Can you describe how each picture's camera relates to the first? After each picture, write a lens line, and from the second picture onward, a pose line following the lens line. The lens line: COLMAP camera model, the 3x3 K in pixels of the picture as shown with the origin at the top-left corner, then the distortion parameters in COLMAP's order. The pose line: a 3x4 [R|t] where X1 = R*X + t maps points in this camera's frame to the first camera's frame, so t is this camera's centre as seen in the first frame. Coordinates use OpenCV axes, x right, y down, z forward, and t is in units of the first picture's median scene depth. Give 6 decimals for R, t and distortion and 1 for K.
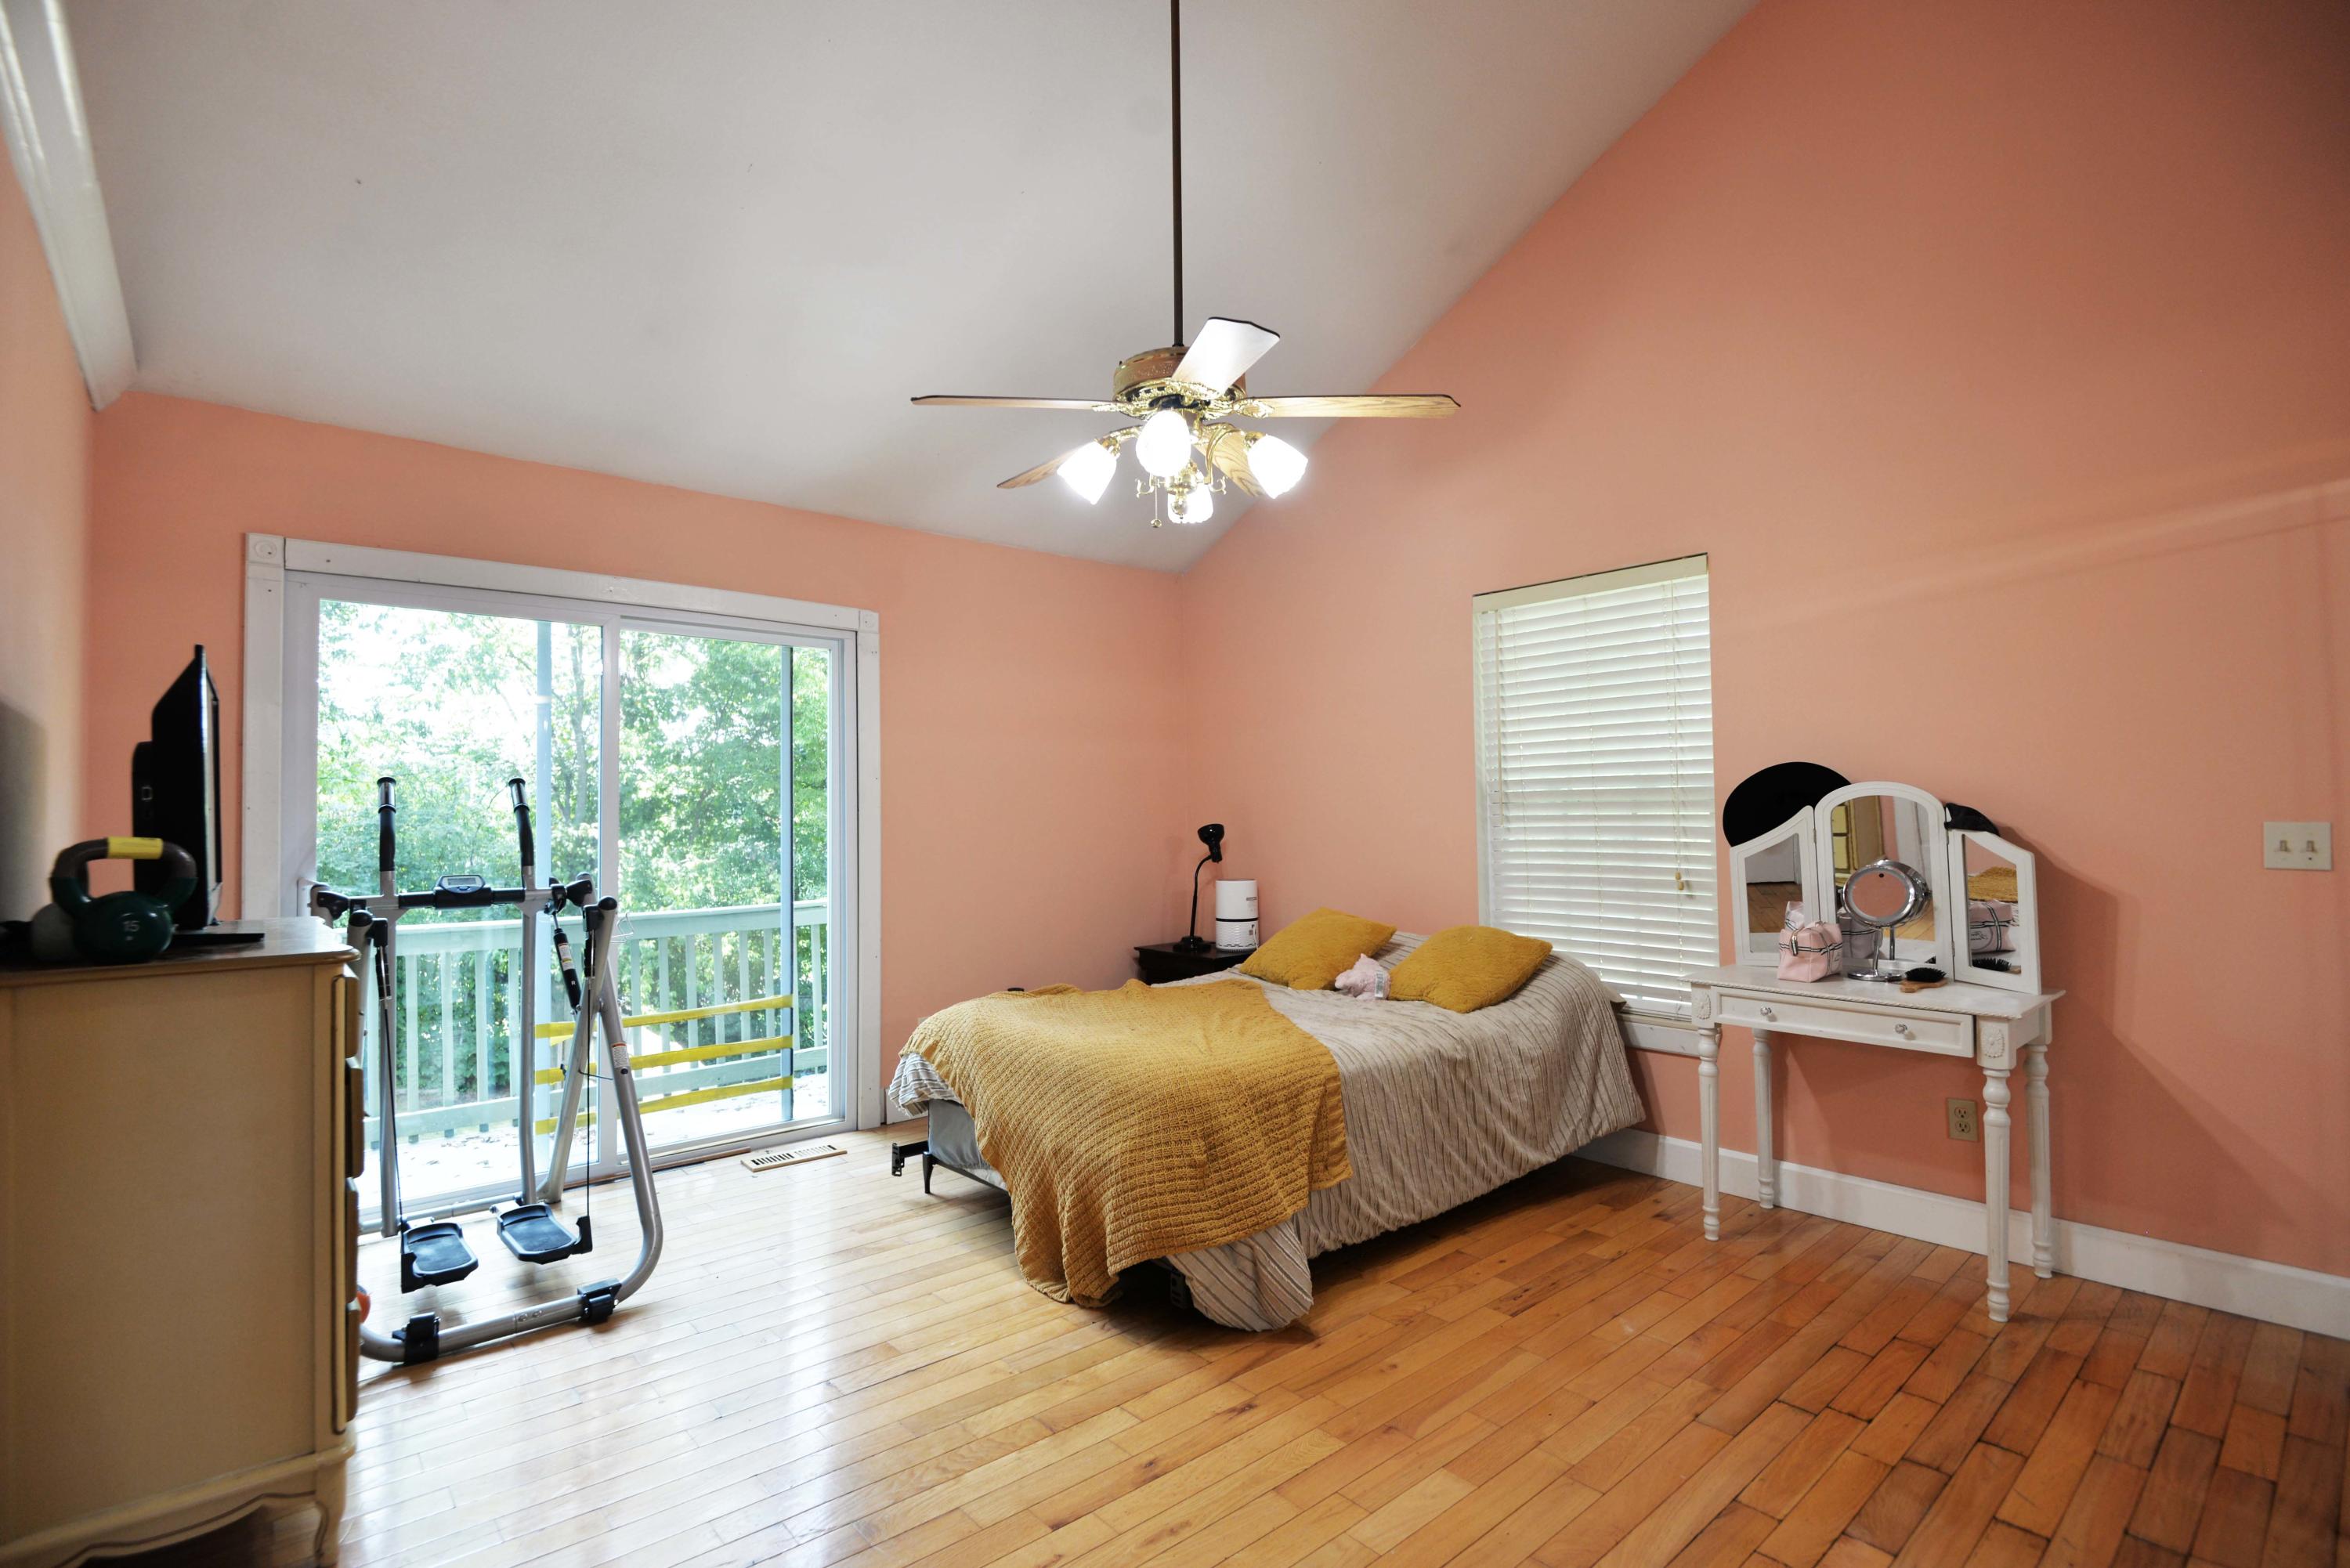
lens RADIAL K [[1084.2, 0, 1171.7], [0, 1084.2, 782.7], [0, 0, 1]] dist [-0.003272, -0.005853]
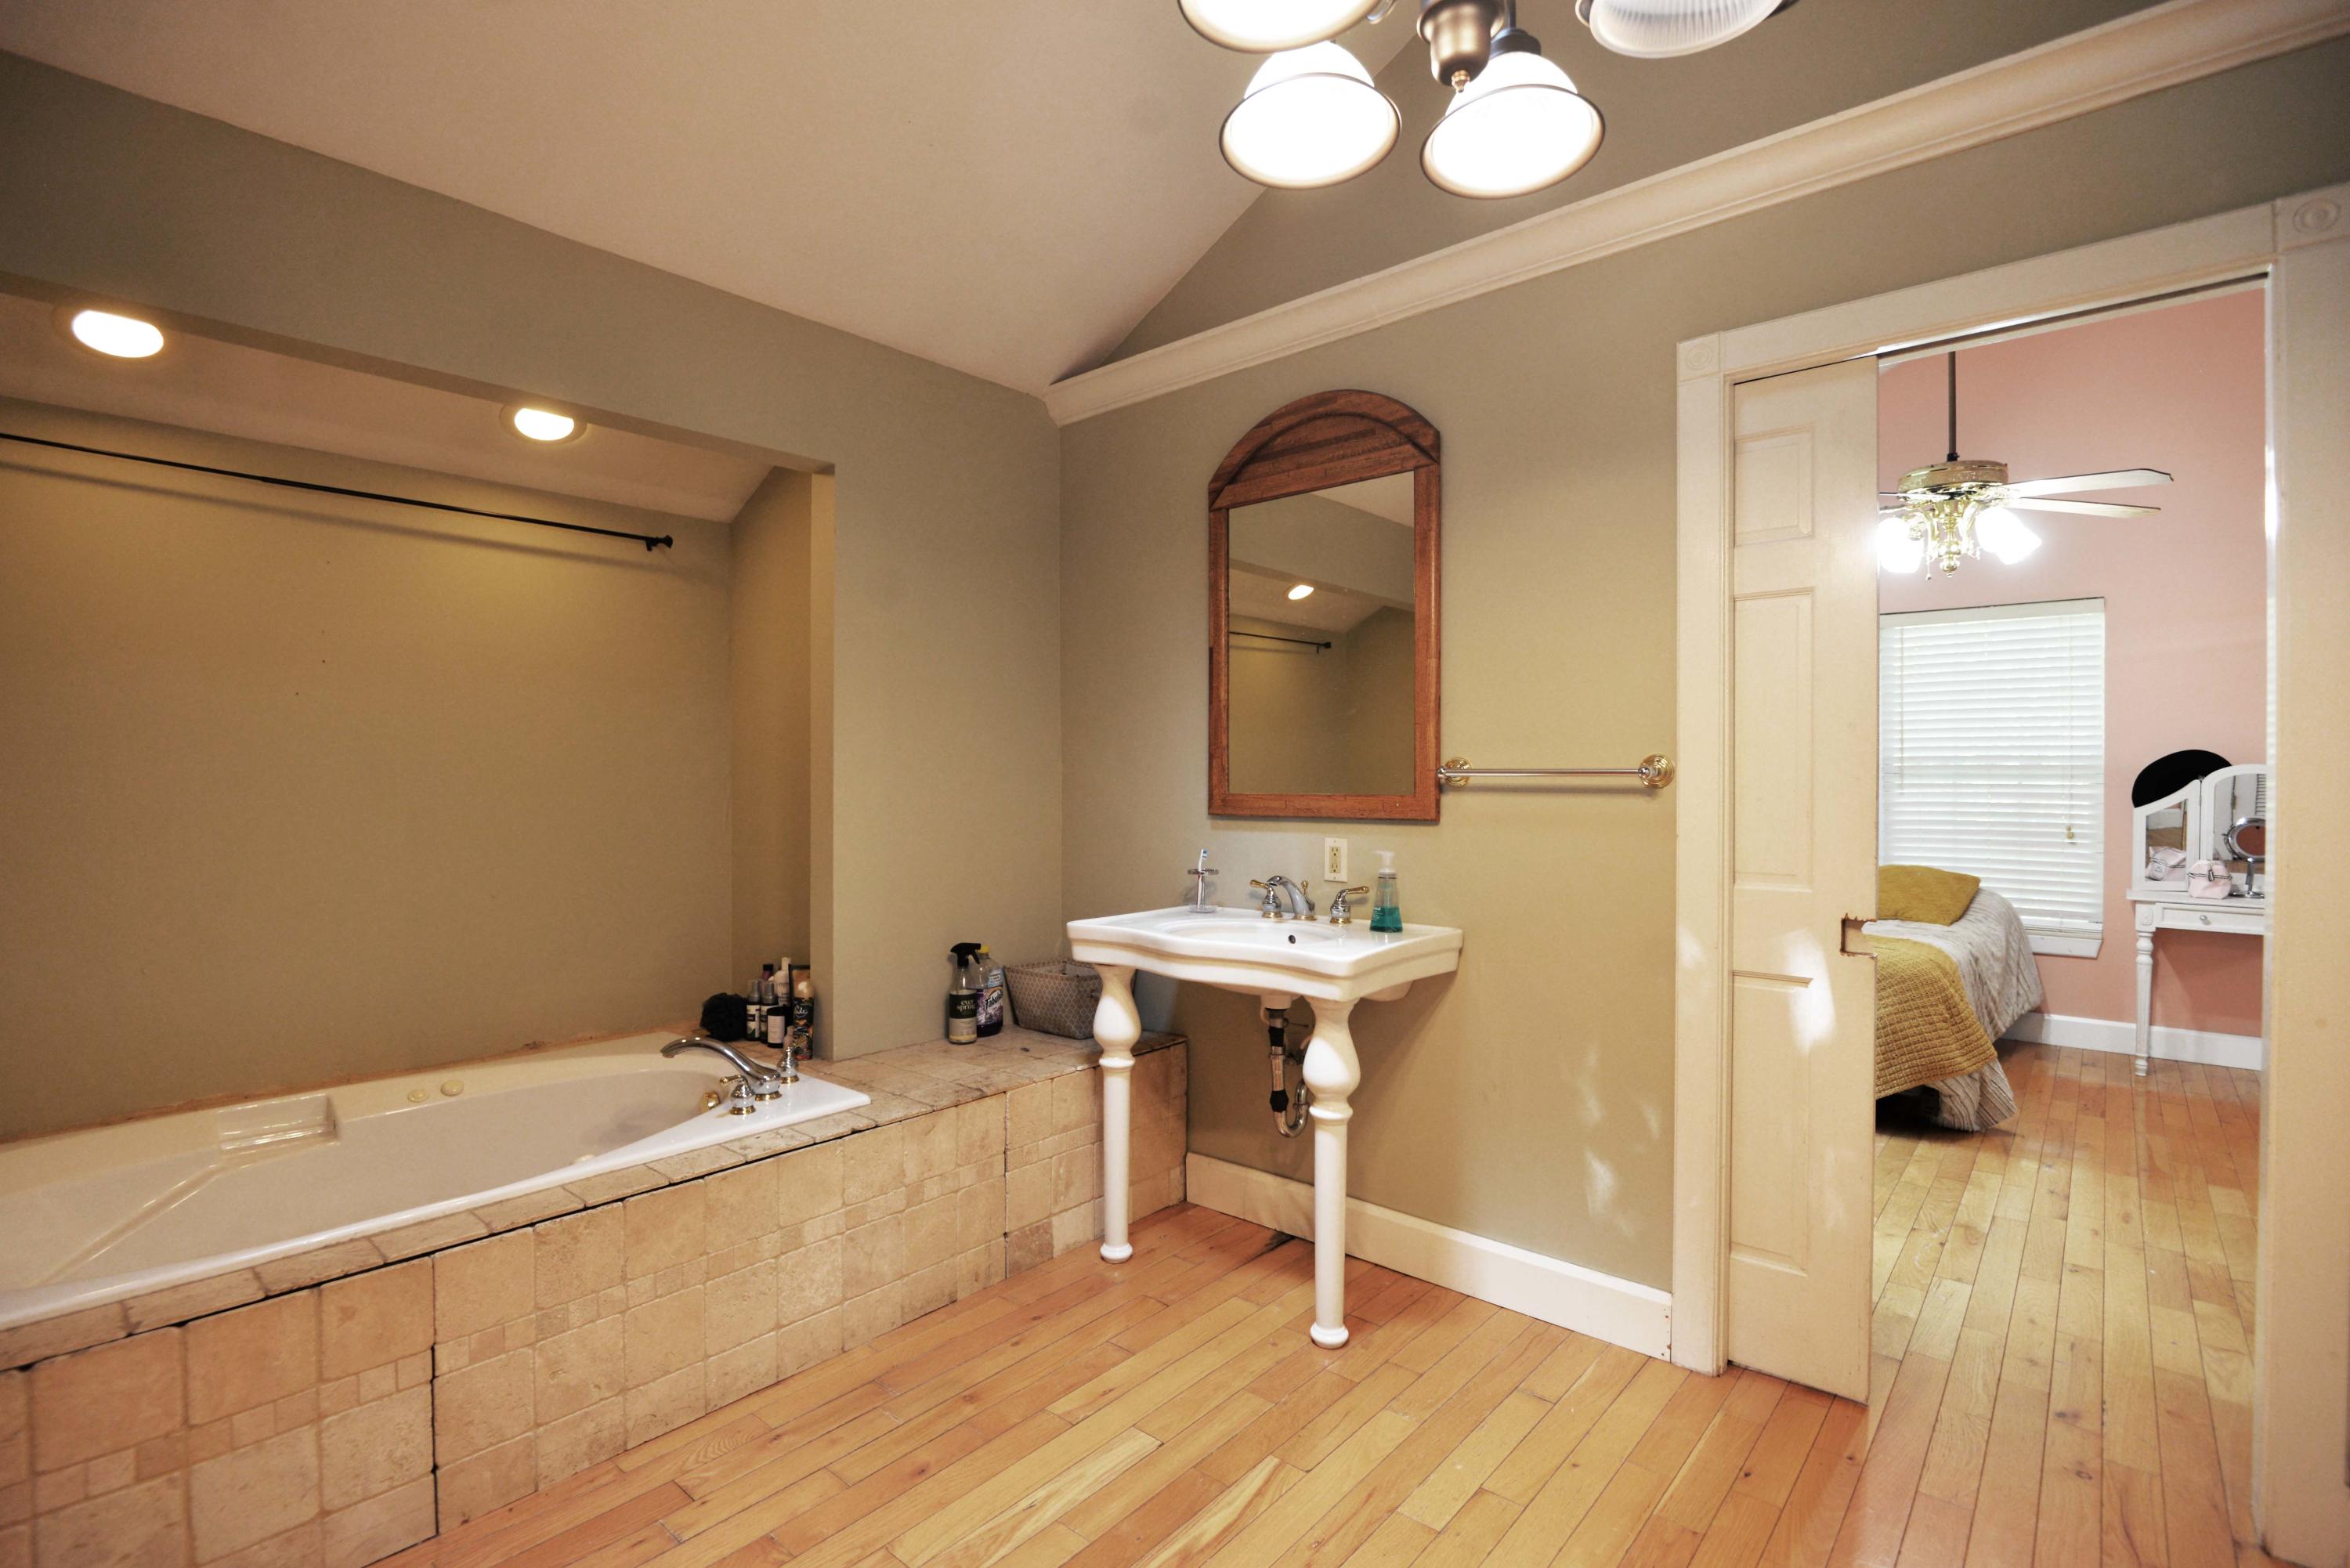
lens RADIAL K [[1084.2, 0, 1176.4], [0, 1084.2, 786.6], [0, 0, 1]] dist [-0.003272, -0.005853]
pose [[0.988010, 0.011888, 0.153929, -0.966655], [-0.017645, 0.999193, 0.036088, 0.002615], [-0.153376, -0.038372, 0.987423, -0.210469]]
